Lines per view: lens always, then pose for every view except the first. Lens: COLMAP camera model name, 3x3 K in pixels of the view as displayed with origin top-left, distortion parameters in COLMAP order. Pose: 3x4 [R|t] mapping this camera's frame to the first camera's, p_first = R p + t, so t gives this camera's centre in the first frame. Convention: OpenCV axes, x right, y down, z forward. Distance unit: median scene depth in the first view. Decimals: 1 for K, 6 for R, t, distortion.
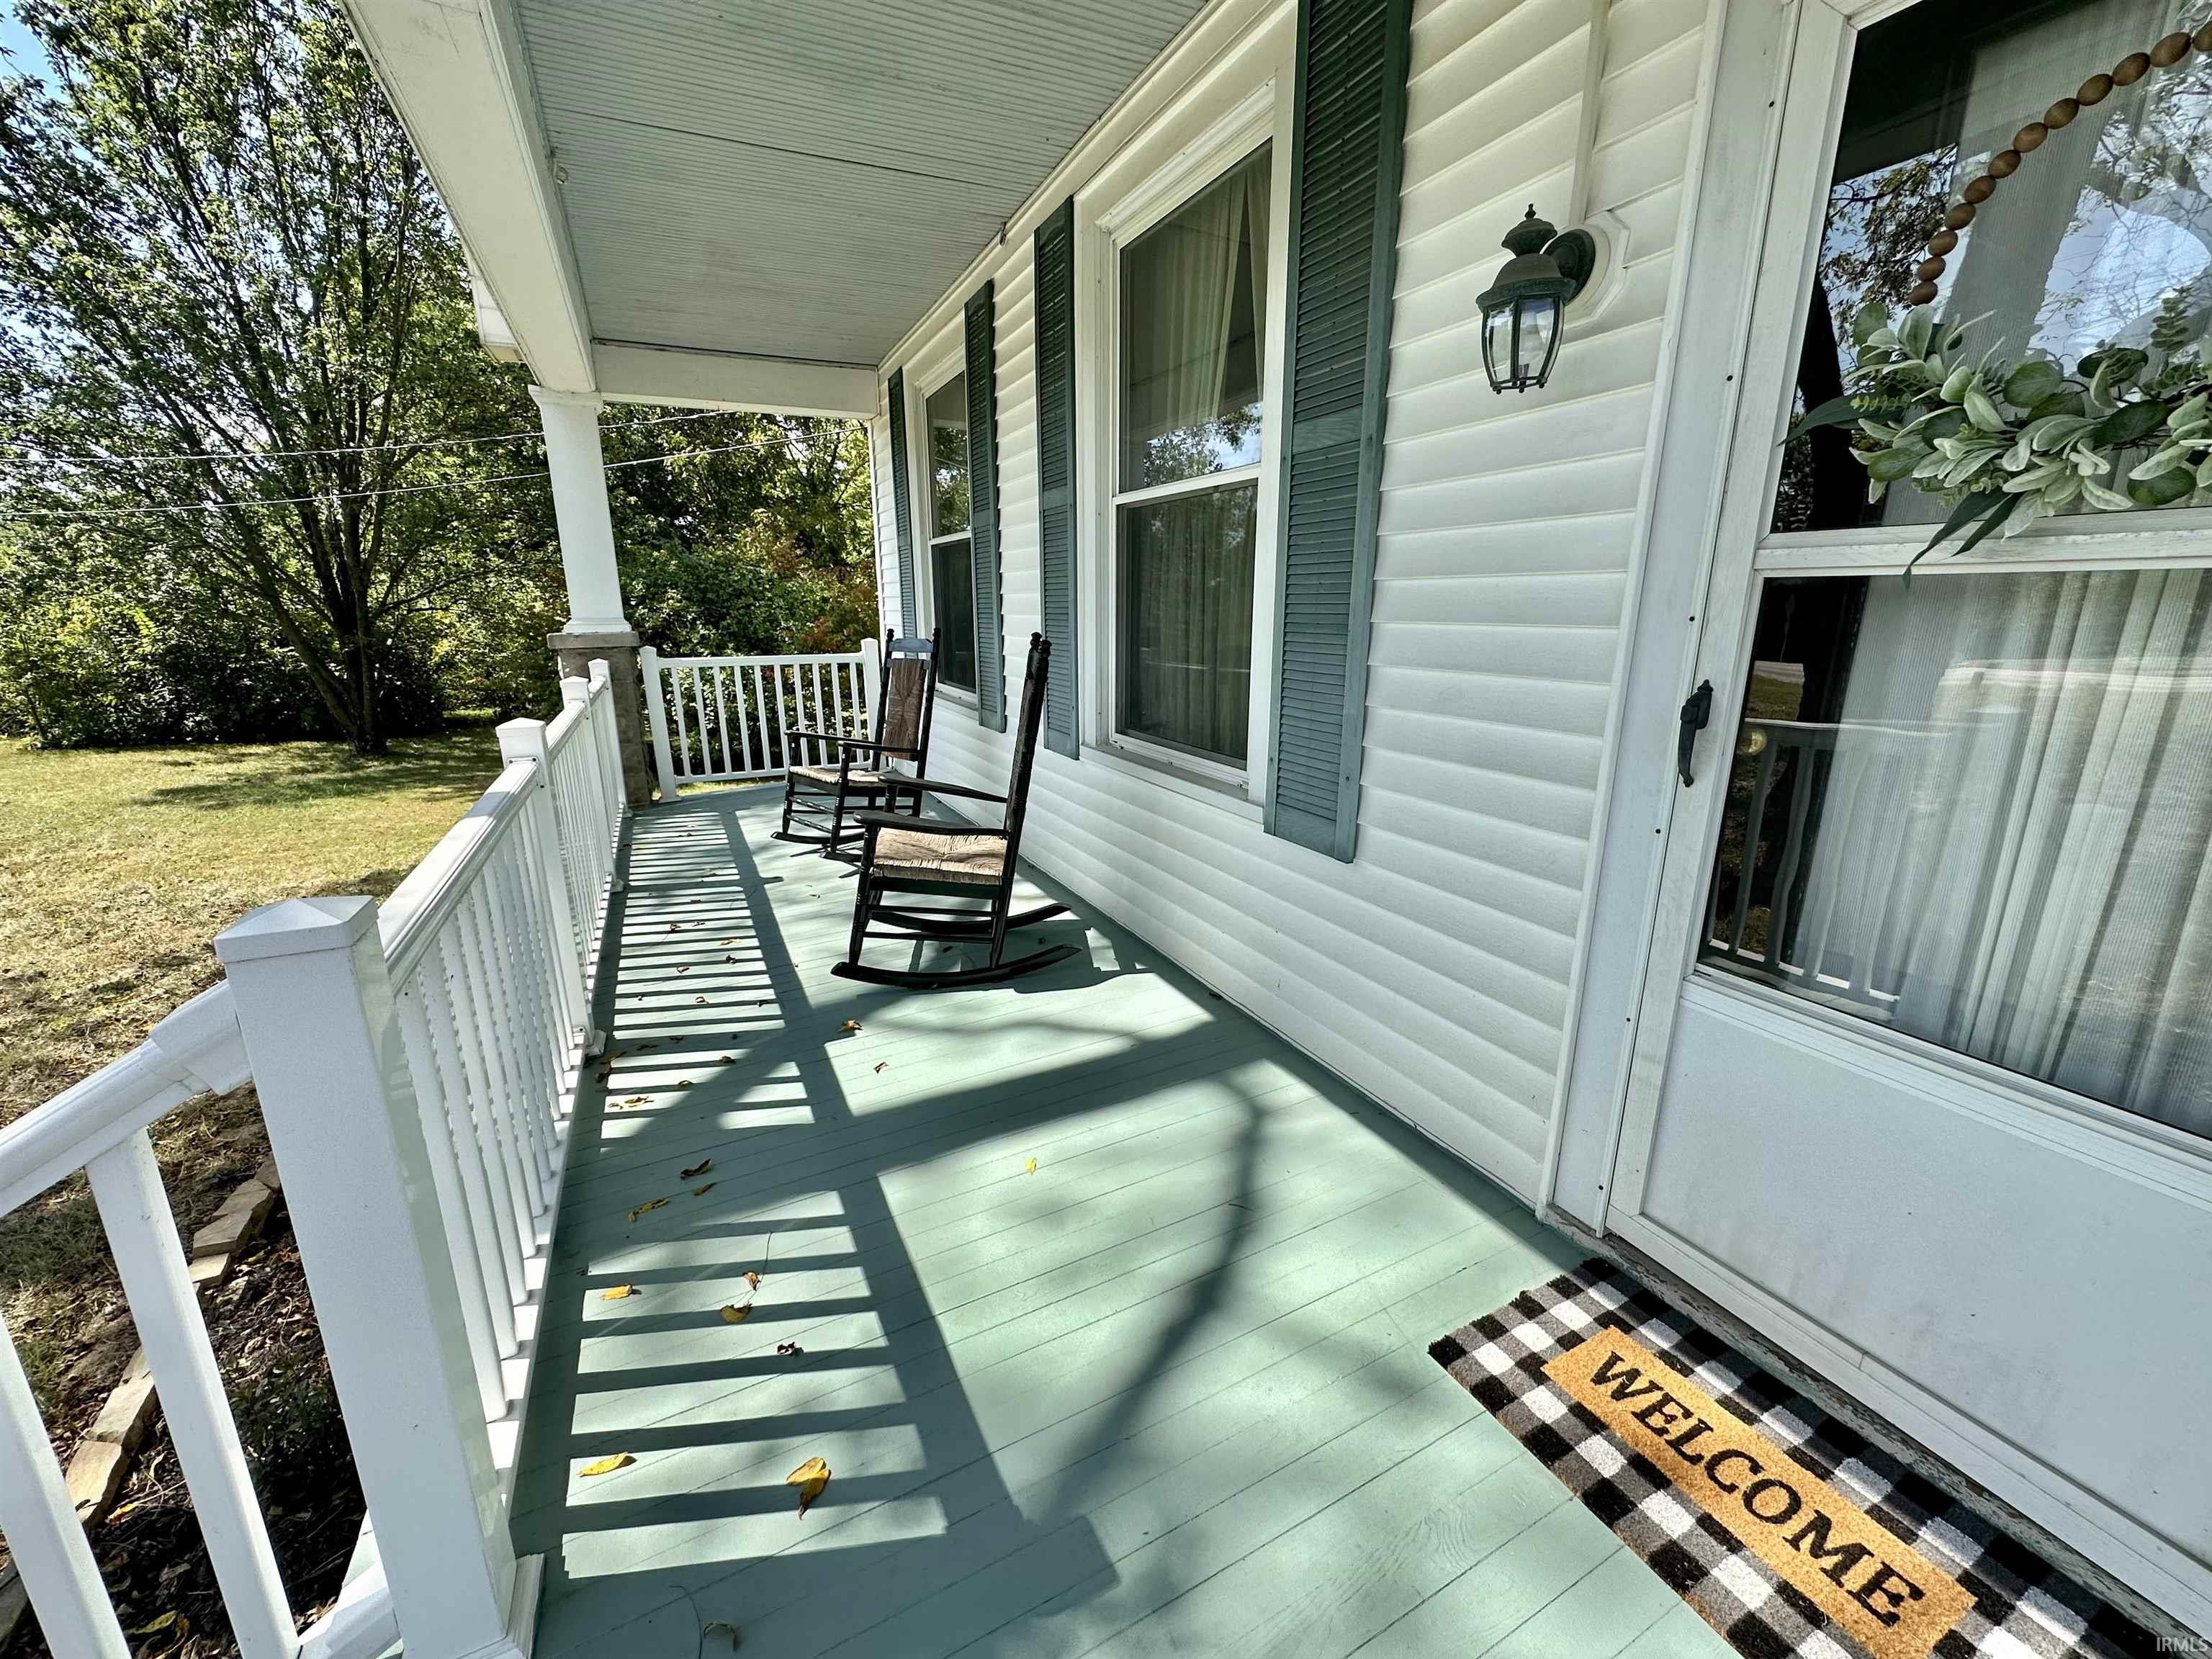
lens RADIAL K [[882.4, 0, 1107.2], [0, 882.4, 830.3], [0, 0, 1]] dist [-0.001556, -0.000067]
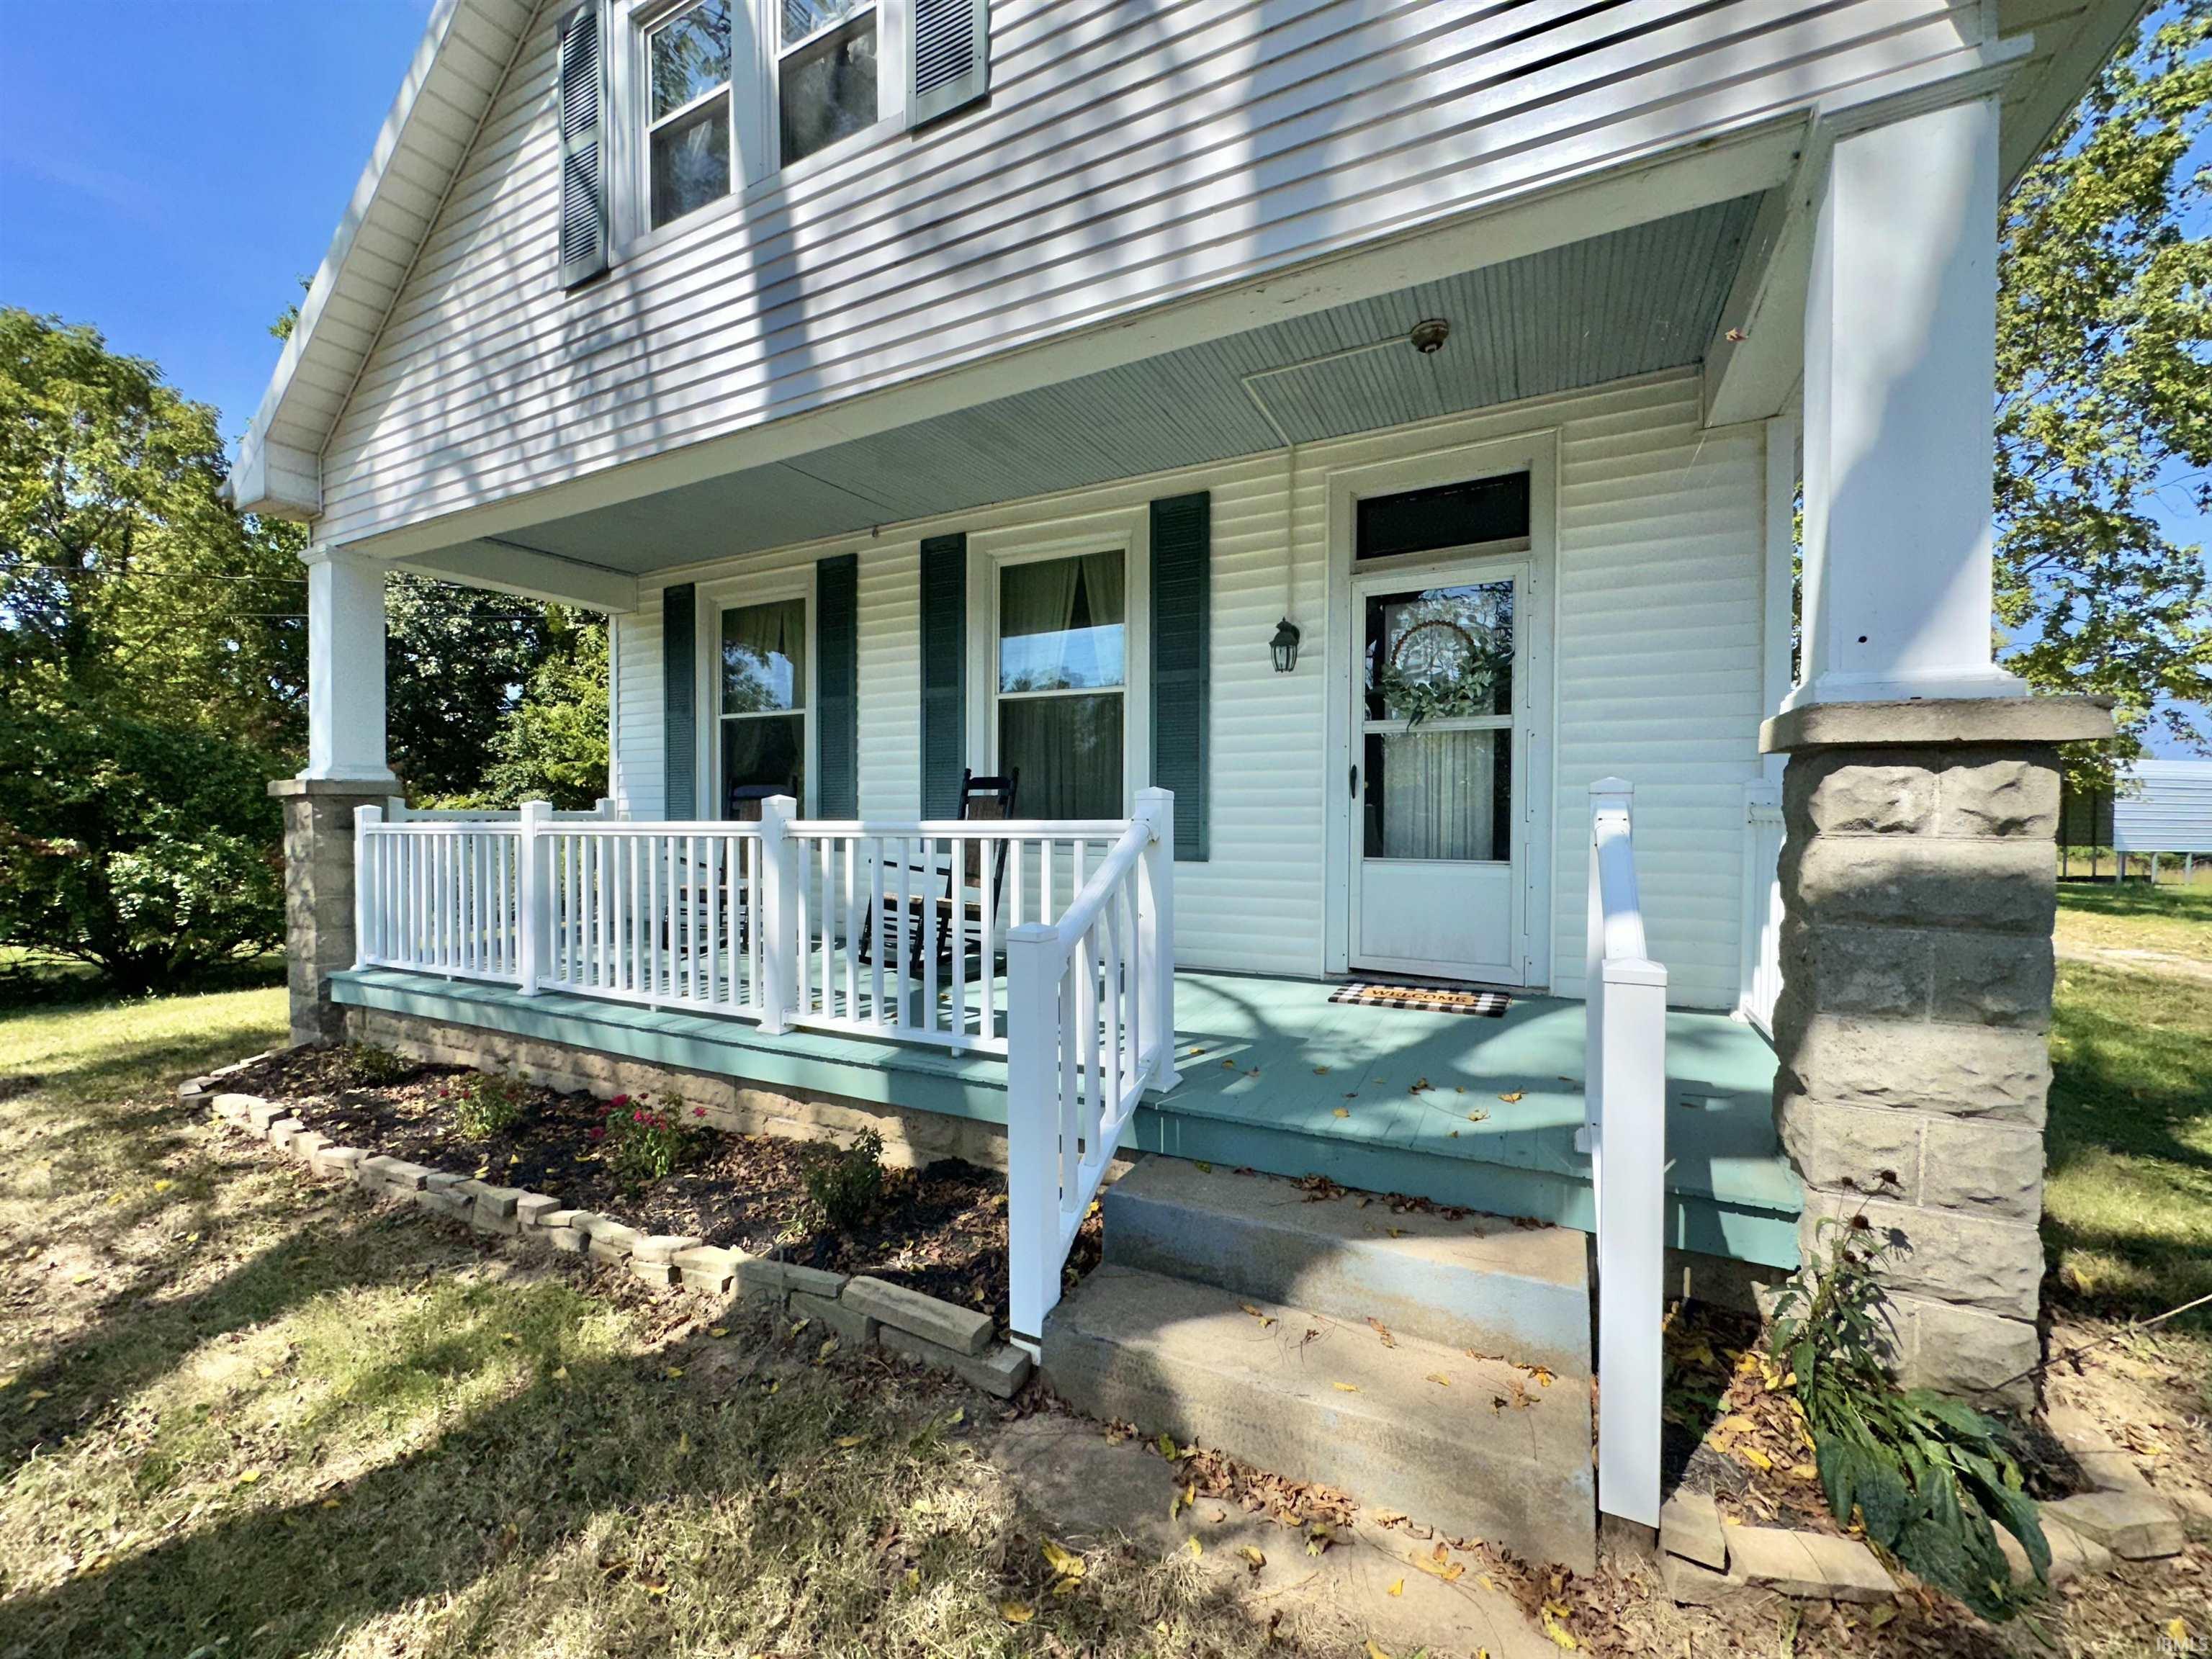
lens RADIAL K [[882.9, 0, 1106.9], [0, 882.9, 830.6], [0, 0, 1]] dist [-0.002470, -0.000104]
pose [[0.806930, -0.007919, 0.590594, -1.054532], [0.144654, 0.972109, -0.184606, 0.286195], [-0.572659, 0.234396, 0.785570, -0.514592]]
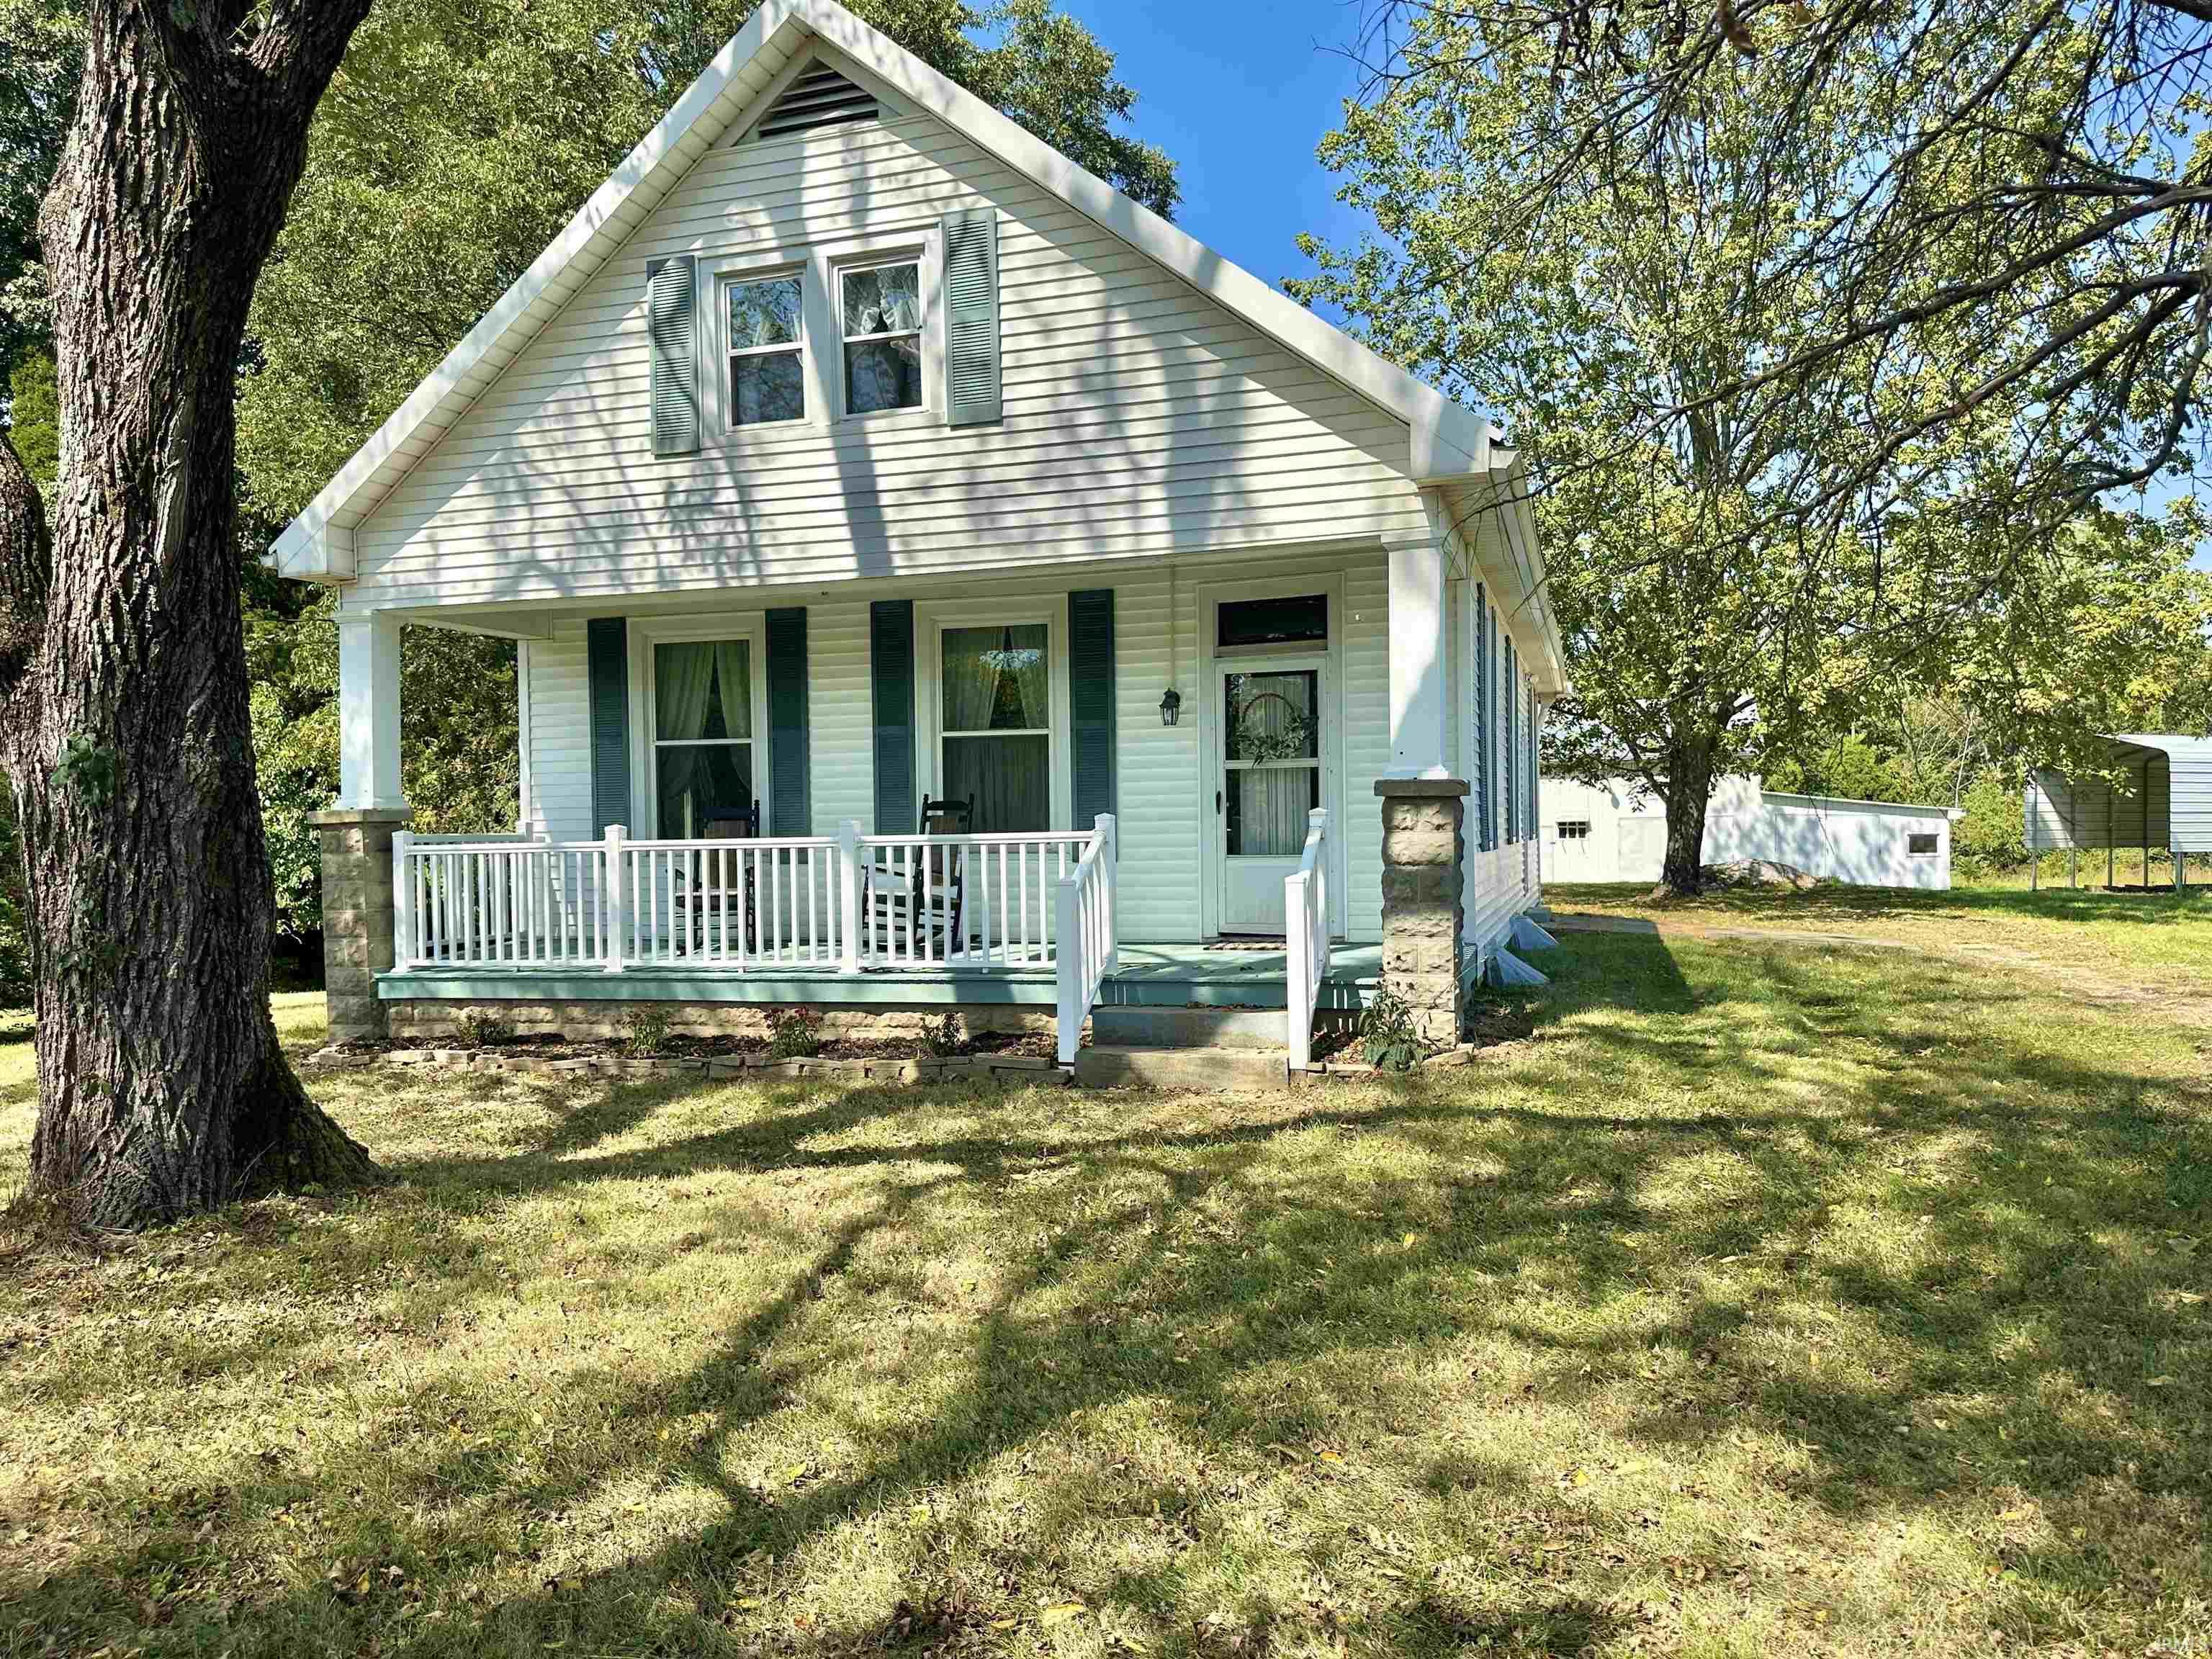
lens RADIAL K [[1537.9, 0, 1103.7], [0, 1537.9, 847.4], [0, 0, 1]] dist [0.059738, -0.077165]
pose [[0.667100, -0.019785, 0.744706, -3.094783], [0.197373, 0.968618, -0.151071, 0.656763], [-0.718347, 0.247765, 0.650070, -2.013119]]
